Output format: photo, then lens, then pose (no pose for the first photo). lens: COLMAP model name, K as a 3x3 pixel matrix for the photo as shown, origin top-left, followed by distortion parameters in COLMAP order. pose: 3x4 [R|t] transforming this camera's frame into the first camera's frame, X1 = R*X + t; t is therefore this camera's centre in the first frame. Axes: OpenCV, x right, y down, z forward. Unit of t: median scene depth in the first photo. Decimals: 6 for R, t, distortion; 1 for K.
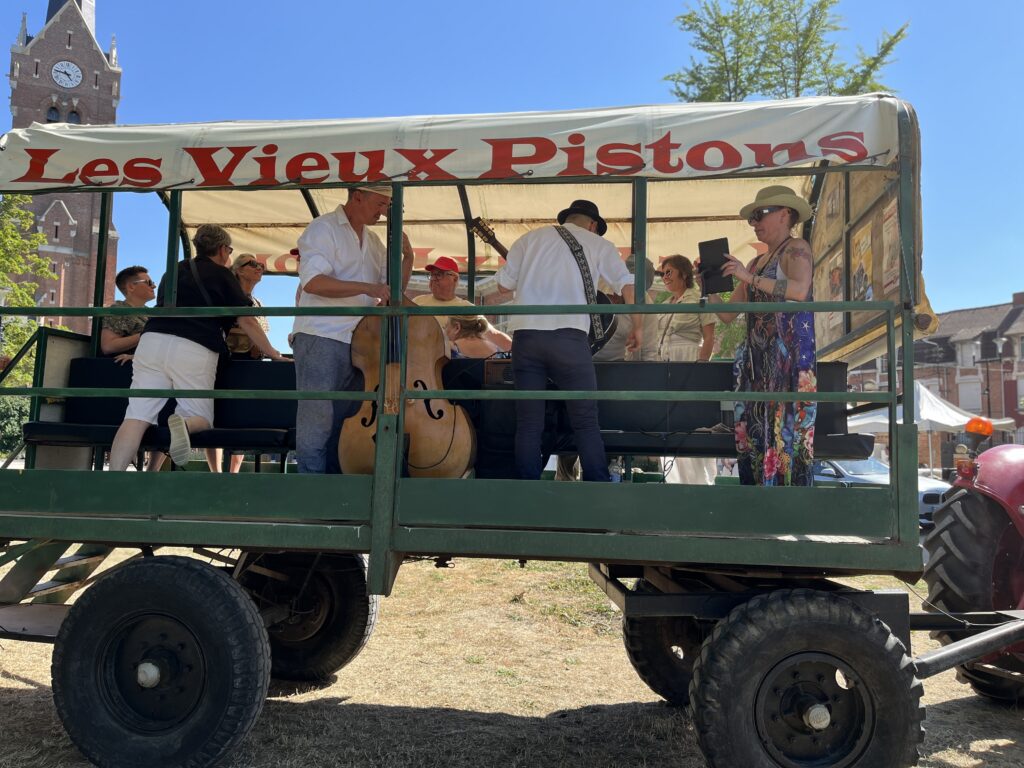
lens RADIAL K [[776.3, 0, 516.7], [0, 776.3, 389.2], [0, 0, 1]] dist [0.054663, -0.077339]
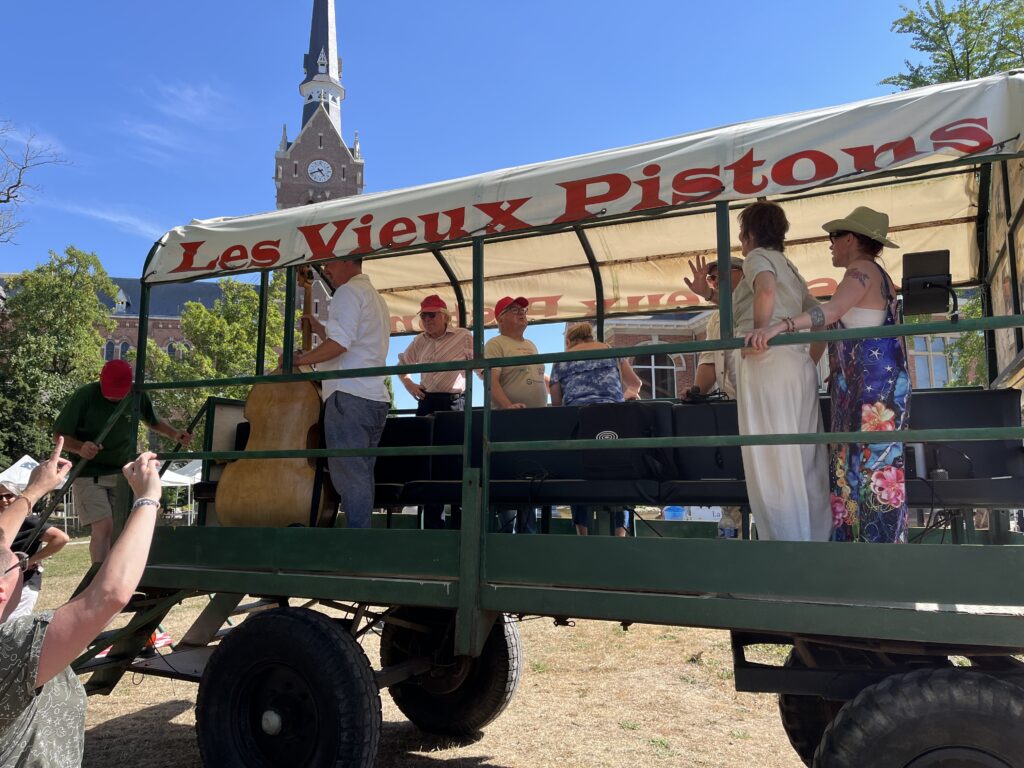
lens RADIAL K [[776.3, 0, 517.0], [0, 776.3, 381.5], [0, 0, 1]] dist [0.054663, -0.077339]
pose [[0.956634, -0.058676, -0.285323, 0.165633], [0.039760, 0.996637, -0.071650, -0.003987], [0.288568, 0.057198, 0.955749, 0.060286]]
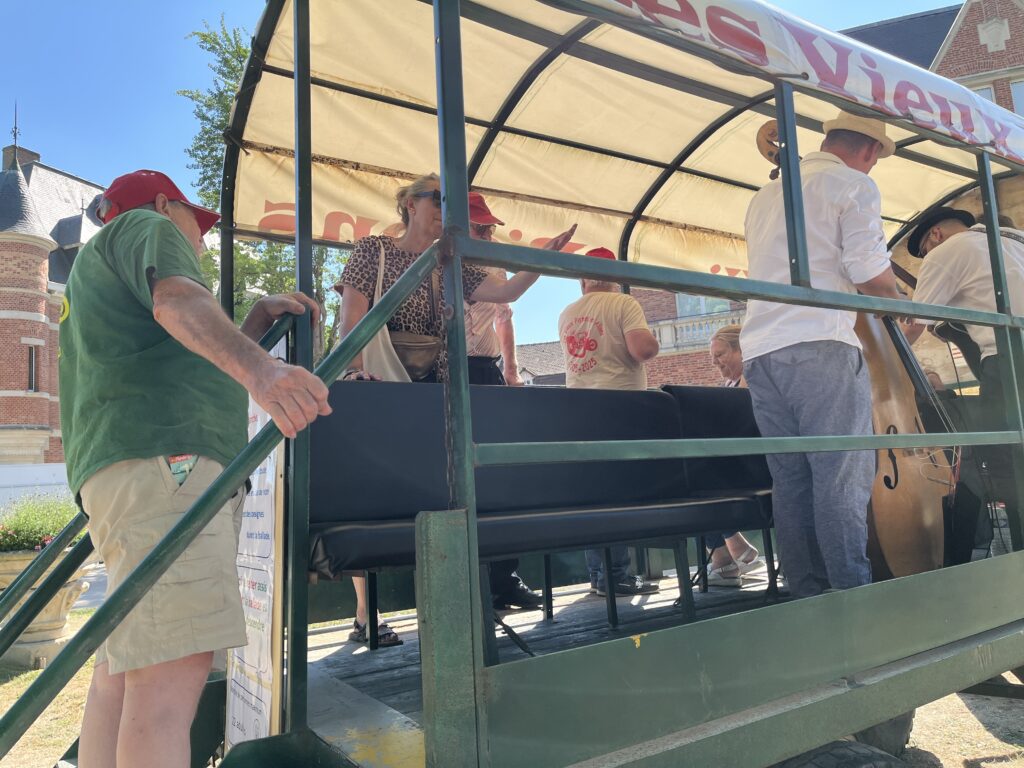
lens RADIAL K [[776.3, 0, 511.4], [0, 776.3, 391.6], [0, 0, 1]] dist [0.054663, -0.077339]
pose [[0.756233, 0.011103, 0.654208, -0.946805], [0.026248, 0.998536, -0.047289, -0.008535], [-0.653776, 0.052933, 0.754835, 0.704841]]
